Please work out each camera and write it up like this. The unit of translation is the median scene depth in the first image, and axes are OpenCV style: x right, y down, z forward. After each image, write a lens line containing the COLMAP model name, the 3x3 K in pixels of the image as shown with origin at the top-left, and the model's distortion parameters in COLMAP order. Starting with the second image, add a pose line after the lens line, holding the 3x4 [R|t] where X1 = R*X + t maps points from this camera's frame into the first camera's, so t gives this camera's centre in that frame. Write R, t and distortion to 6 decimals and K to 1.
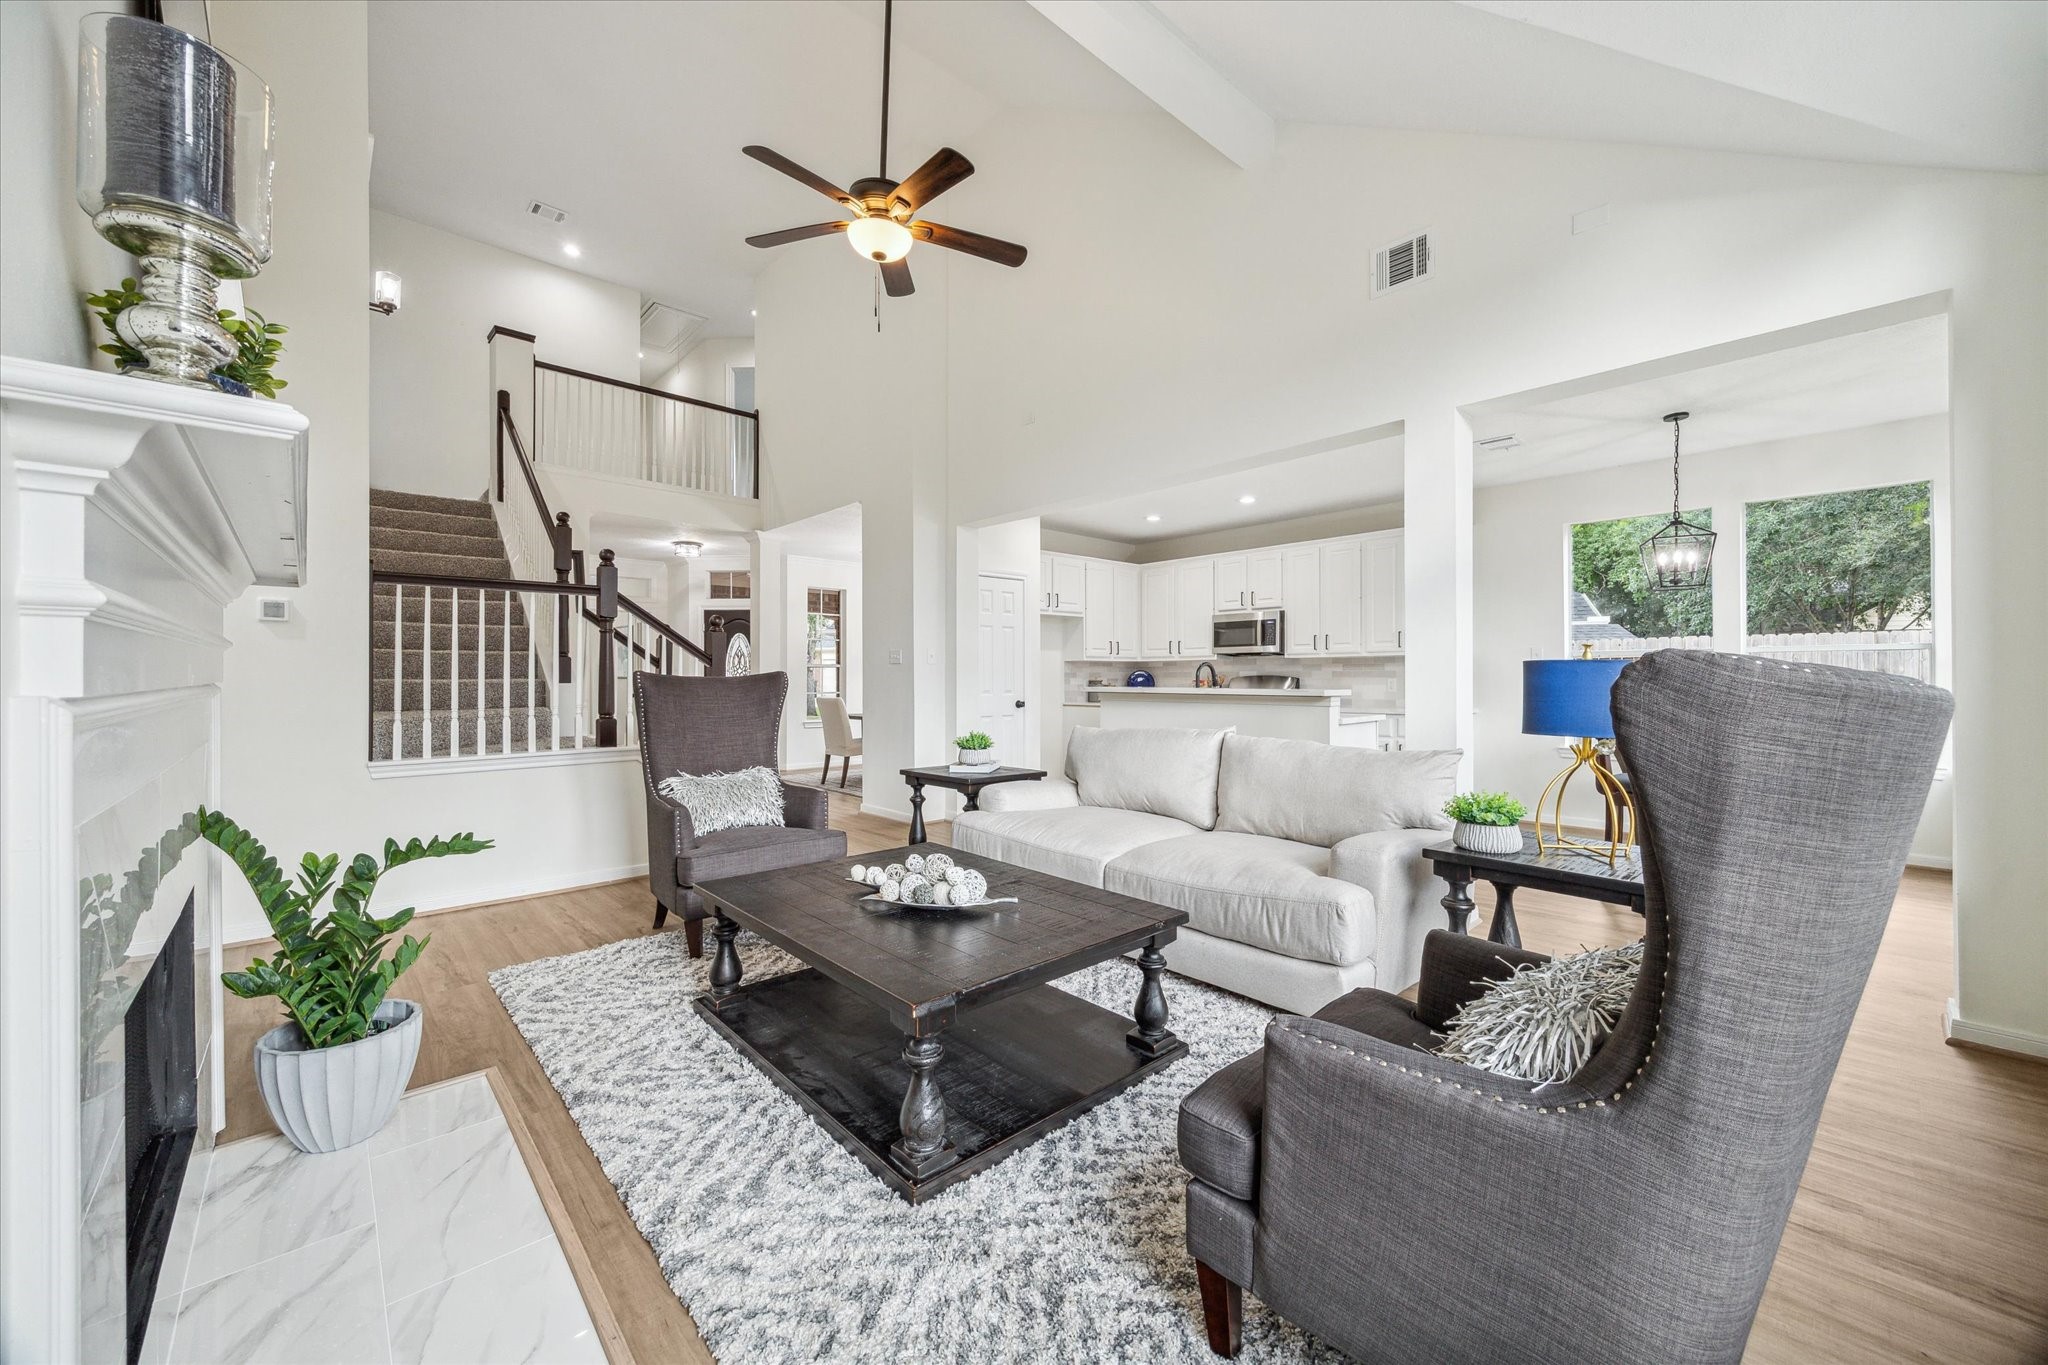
lens RADIAL K [[784.6, 0, 1020.9], [0, 784.6, 677.1], [0, 0, 1]] dist [0.000124, 0.000012]
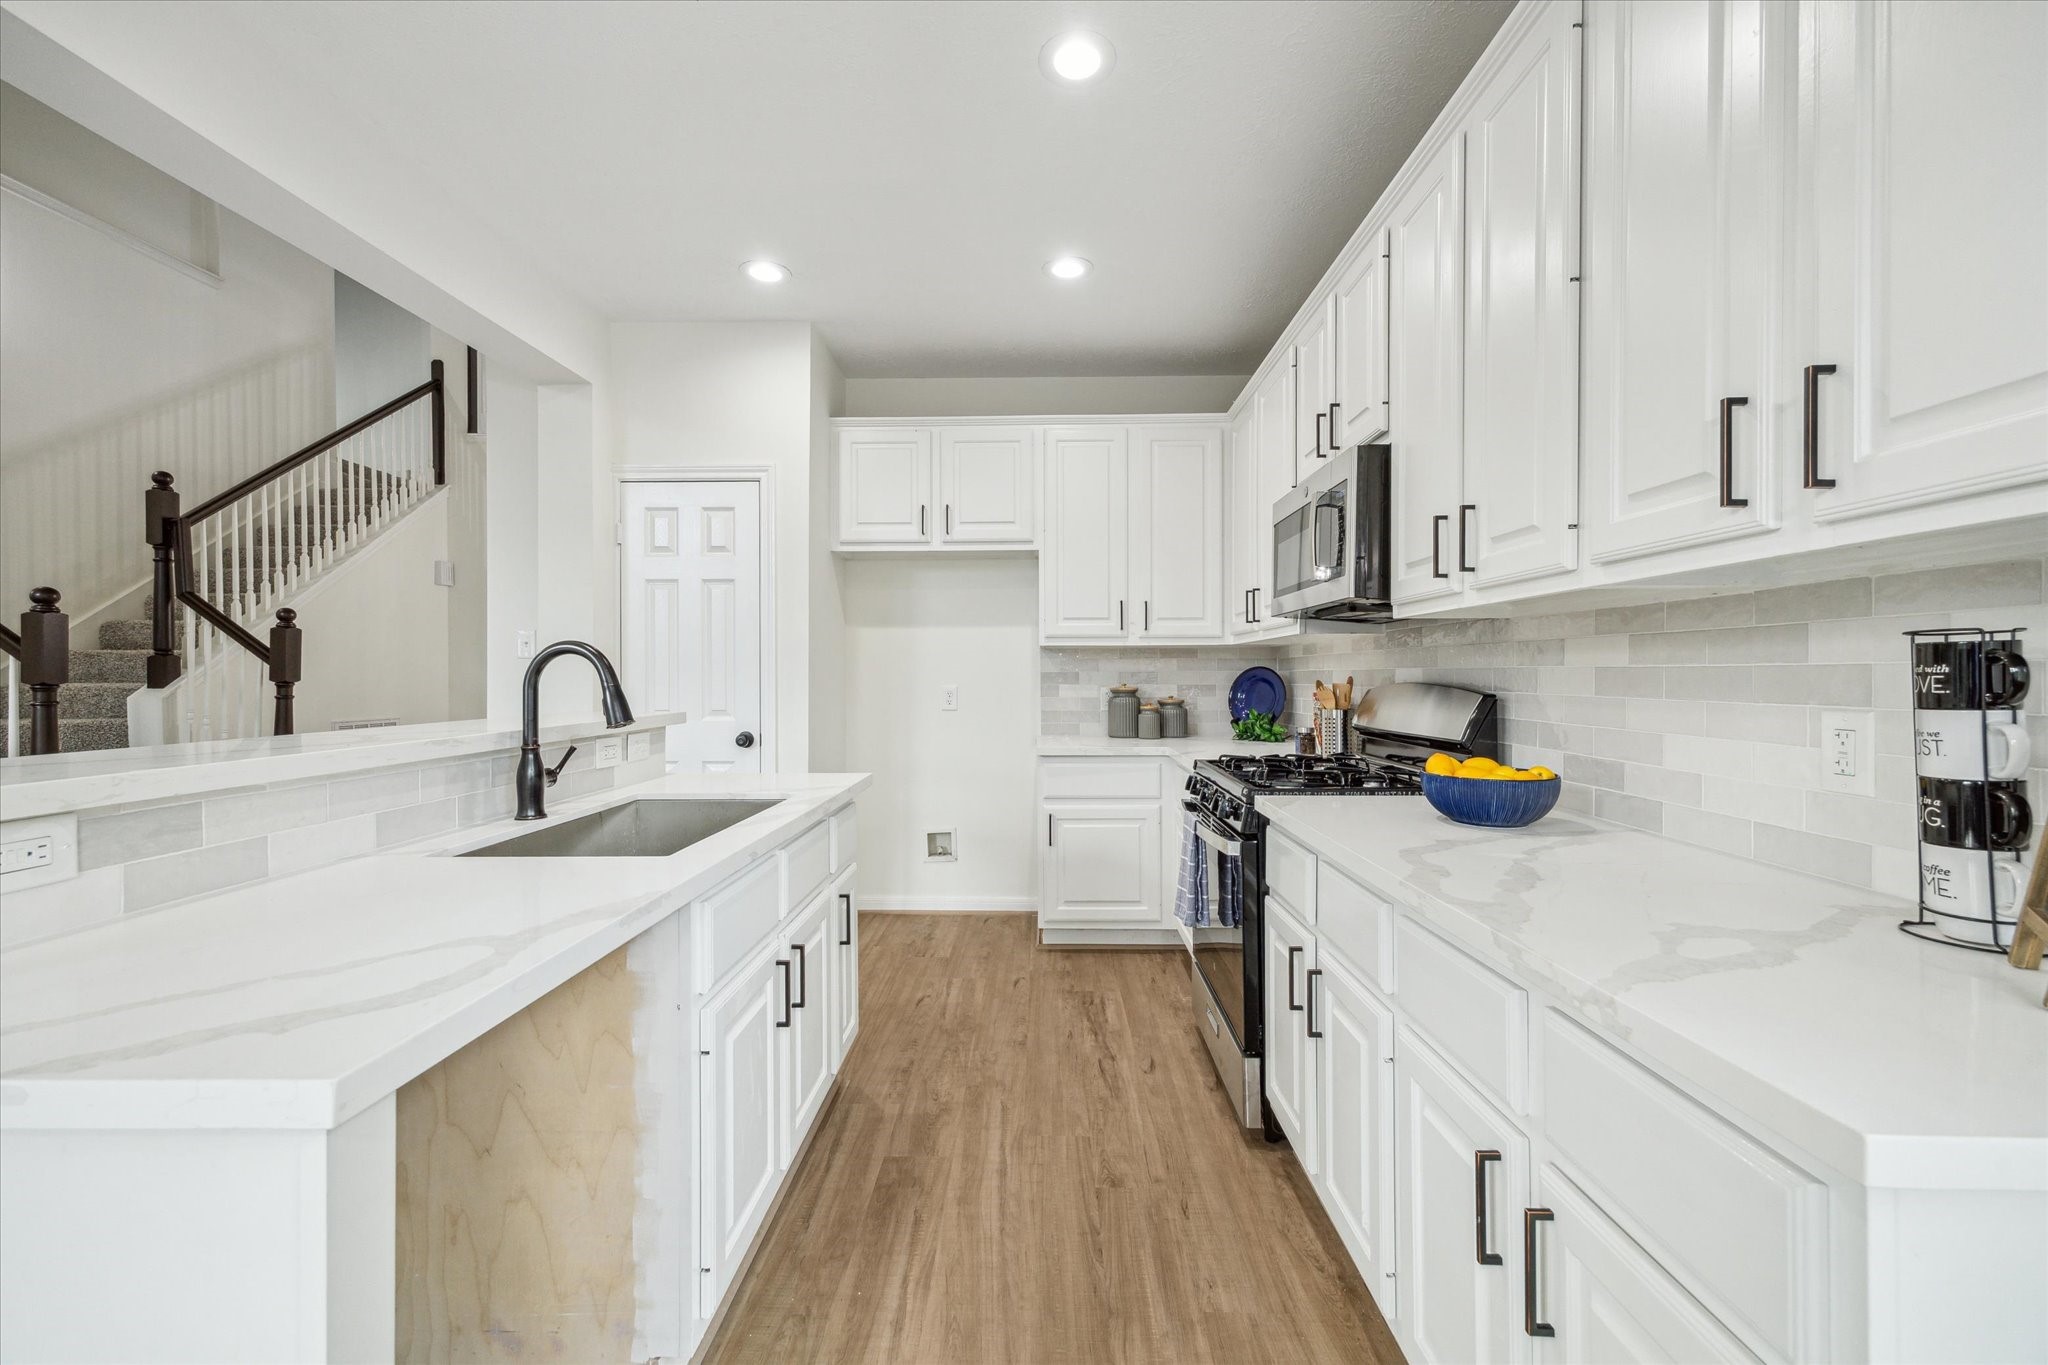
lens RADIAL K [[784.6, 0, 1020.5], [0, 784.6, 678.5], [0, 0, 1]] dist [0.000124, 0.000012]
pose [[0.716955, 0.002573, -0.697114, 0.441759], [0.003094, 0.999972, 0.006872, -0.006136], [0.697112, -0.007084, 0.716927, 0.746635]]
